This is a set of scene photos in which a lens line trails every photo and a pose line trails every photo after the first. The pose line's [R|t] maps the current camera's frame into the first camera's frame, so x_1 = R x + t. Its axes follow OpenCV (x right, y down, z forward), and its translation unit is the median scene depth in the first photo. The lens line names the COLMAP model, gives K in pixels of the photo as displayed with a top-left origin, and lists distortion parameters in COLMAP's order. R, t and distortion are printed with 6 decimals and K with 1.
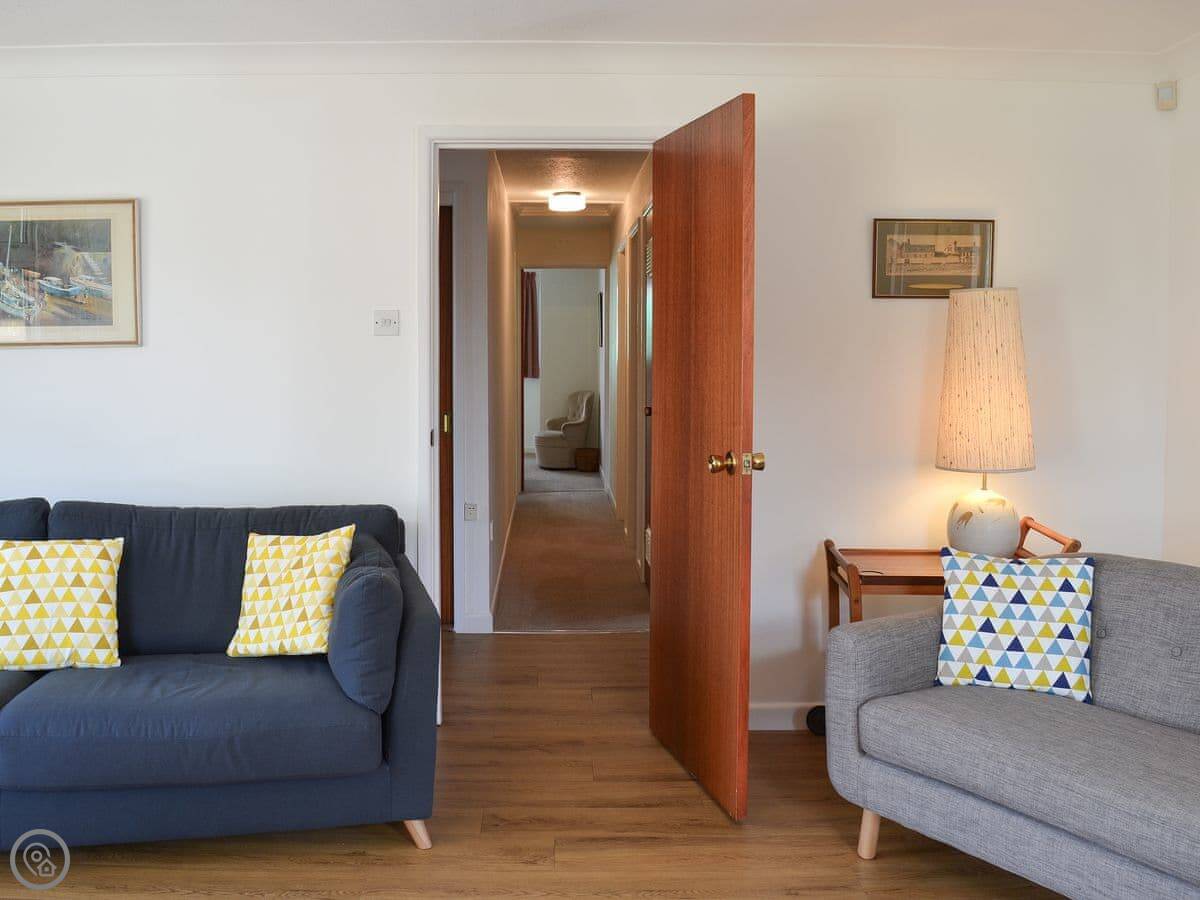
lens RADIAL K [[1118.3, 0, 594.9], [0, 1118.3, 423.4], [0, 0, 1]] dist [-0.080339, 0.022112]
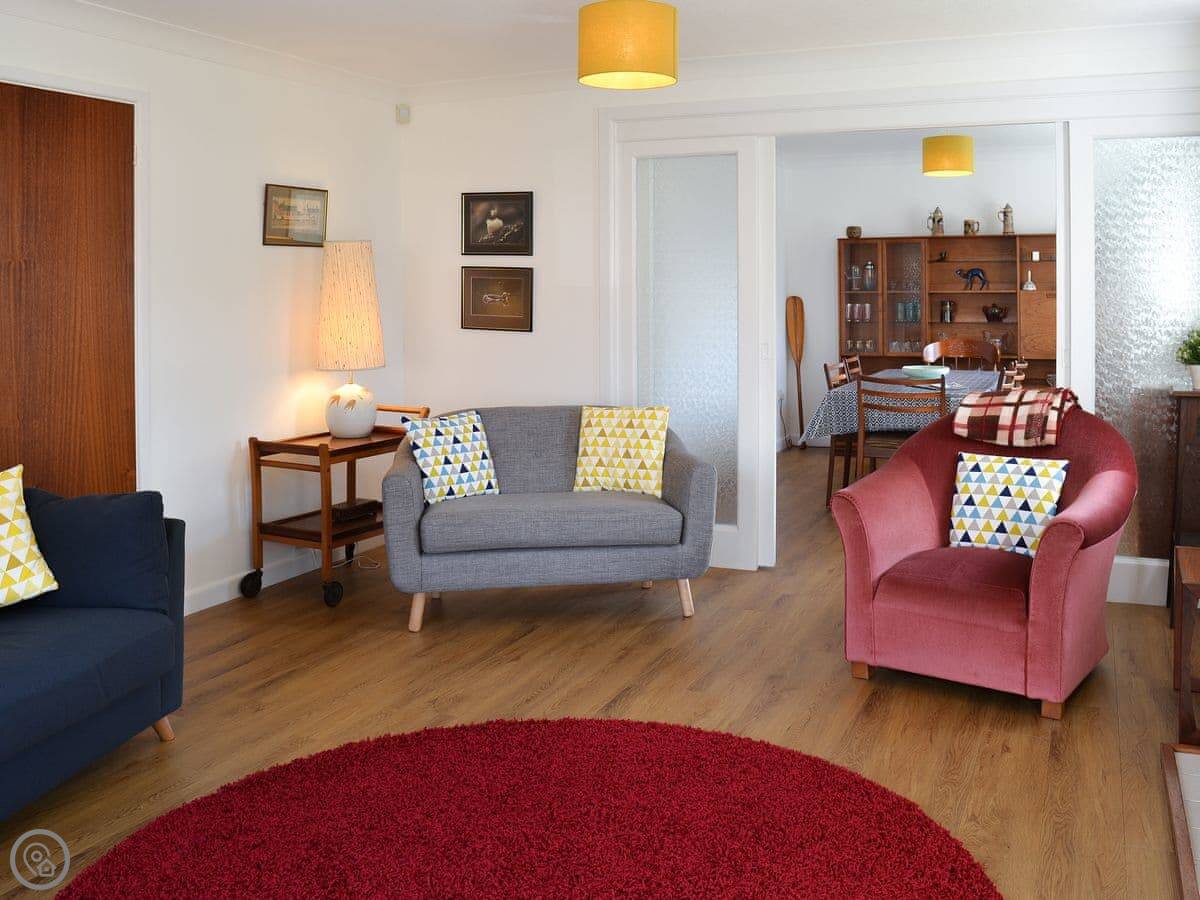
lens RADIAL K [[1118.3, 0, 594.9], [0, 1118.3, 423.4], [0, 0, 1]] dist [-0.080339, 0.022112]
pose [[0.416580, -0.111678, 0.902213, -0.962325], [0.078077, 0.993154, 0.086885, 0.012709], [-0.905740, 0.034248, 0.422448, 0.153479]]
